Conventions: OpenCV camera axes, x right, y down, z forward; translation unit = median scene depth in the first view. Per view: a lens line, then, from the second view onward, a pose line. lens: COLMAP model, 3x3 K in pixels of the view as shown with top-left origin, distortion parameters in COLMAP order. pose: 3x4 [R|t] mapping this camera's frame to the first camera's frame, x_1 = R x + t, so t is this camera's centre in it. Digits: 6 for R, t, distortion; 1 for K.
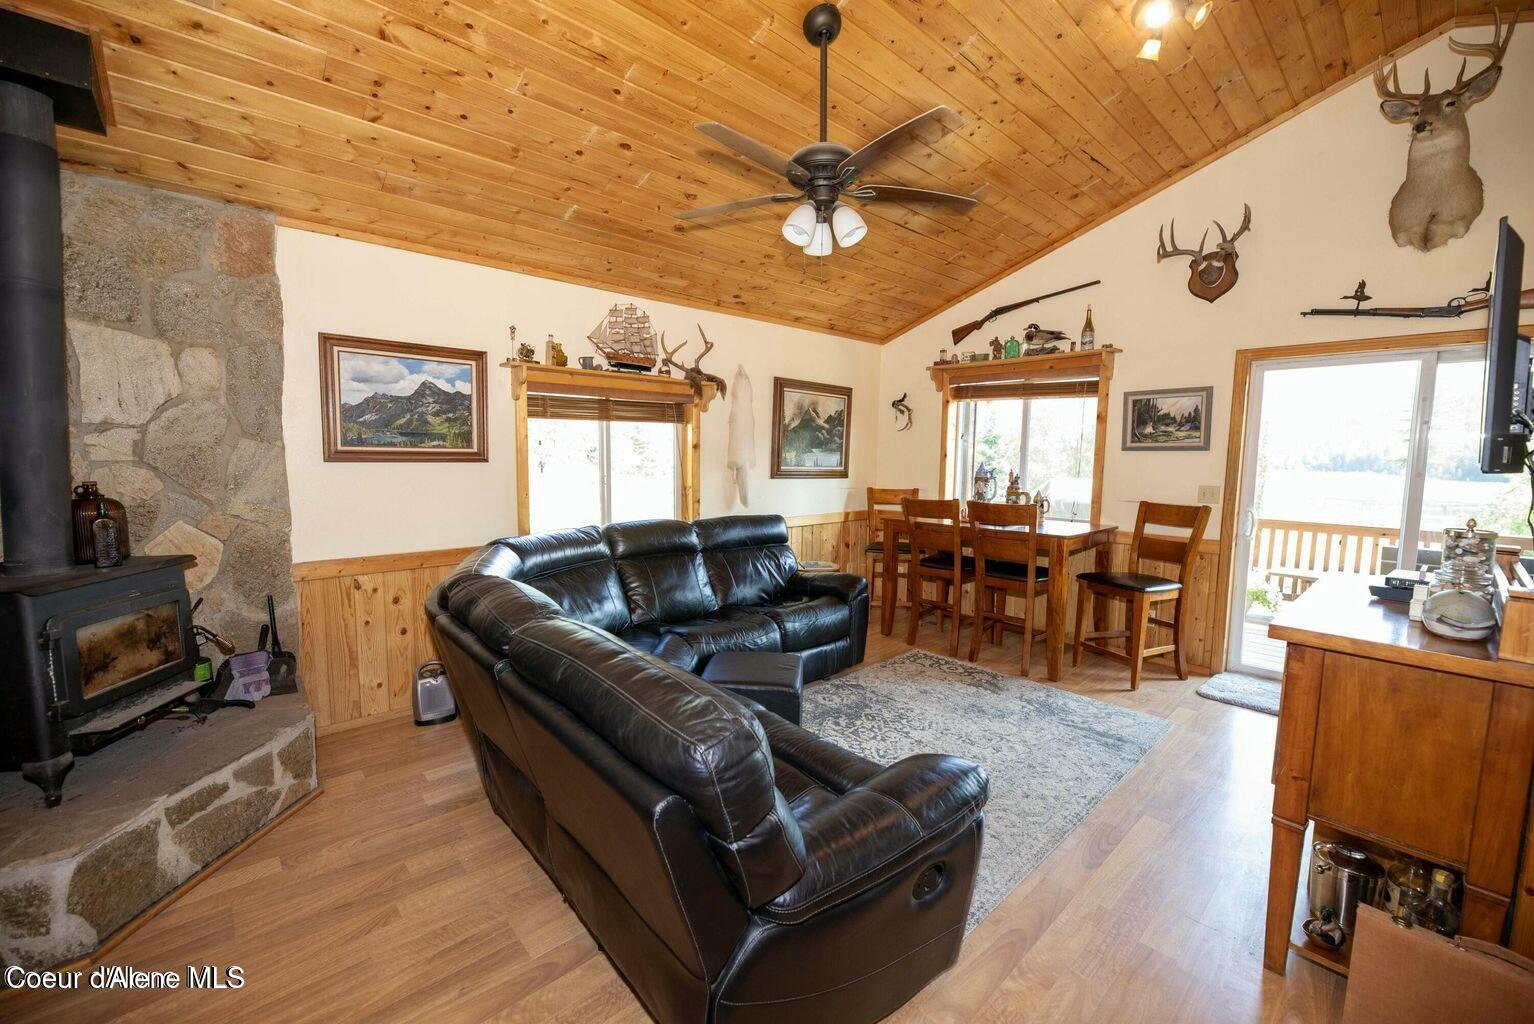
lens RADIAL K [[614.2, 0, 764.7], [0, 614.2, 511.1], [0, 0, 1]] dist [0.001091, -0.001564]
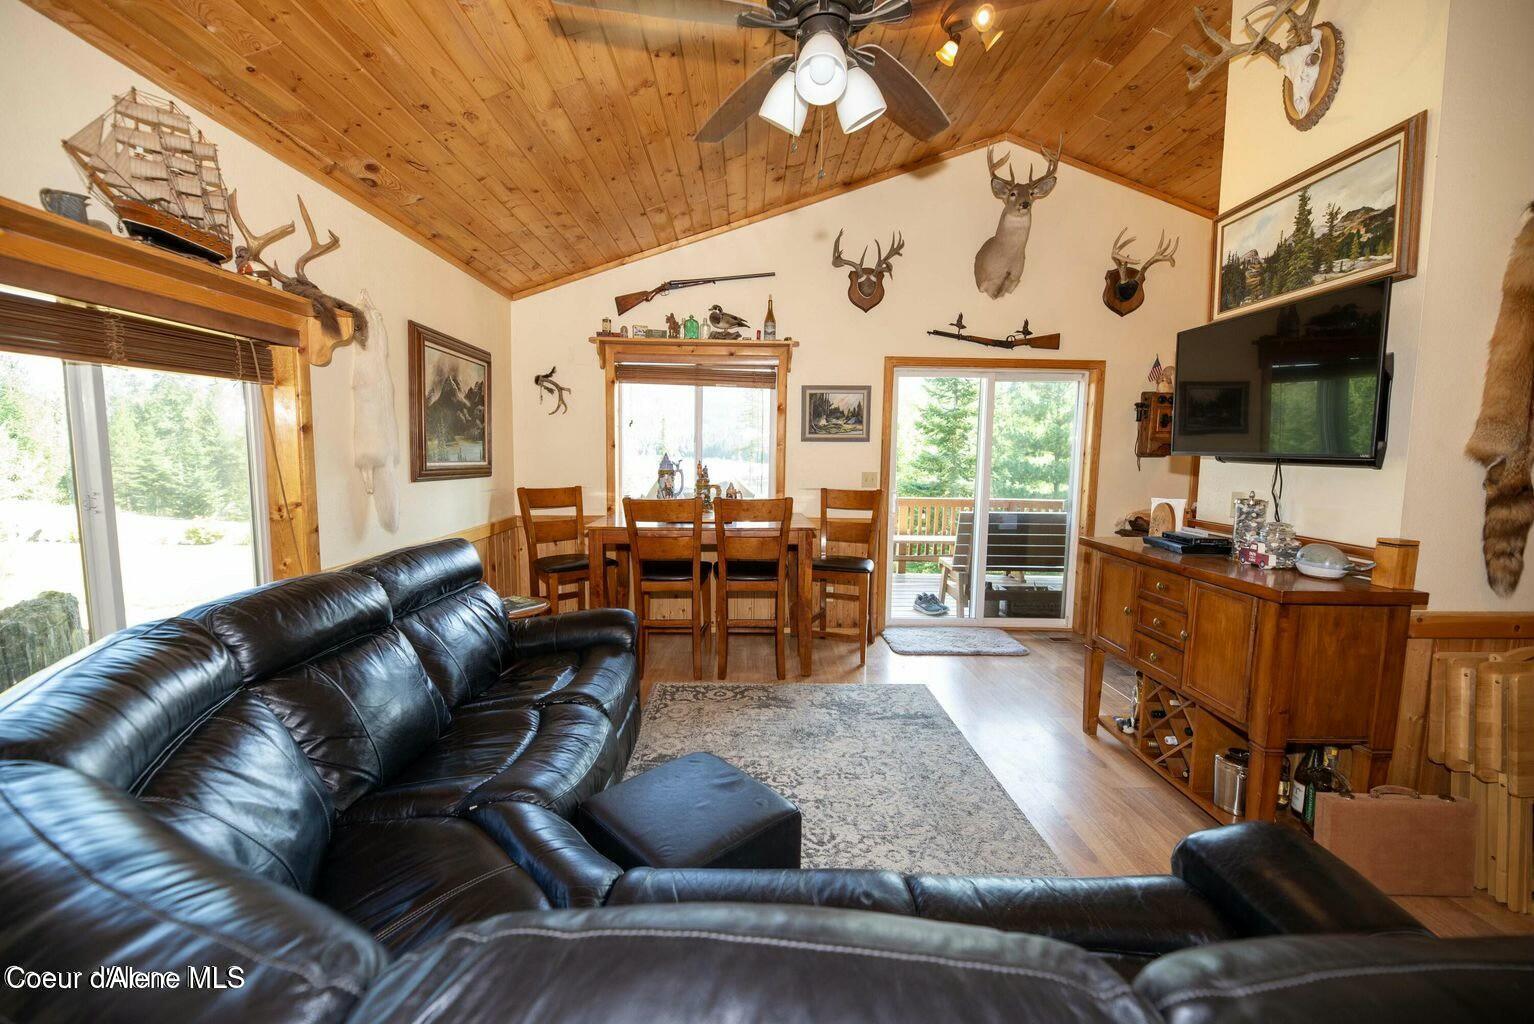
lens RADIAL K [[614.2, 0, 763.8], [0, 614.2, 510.2], [0, 0, 1]] dist [0.001091, -0.001564]
pose [[0.663112, -0.077519, 0.744495, -0.254350], [0.066475, 0.996792, 0.044580, -0.032105], [-0.745563, 0.019929, 0.666137, 0.351689]]
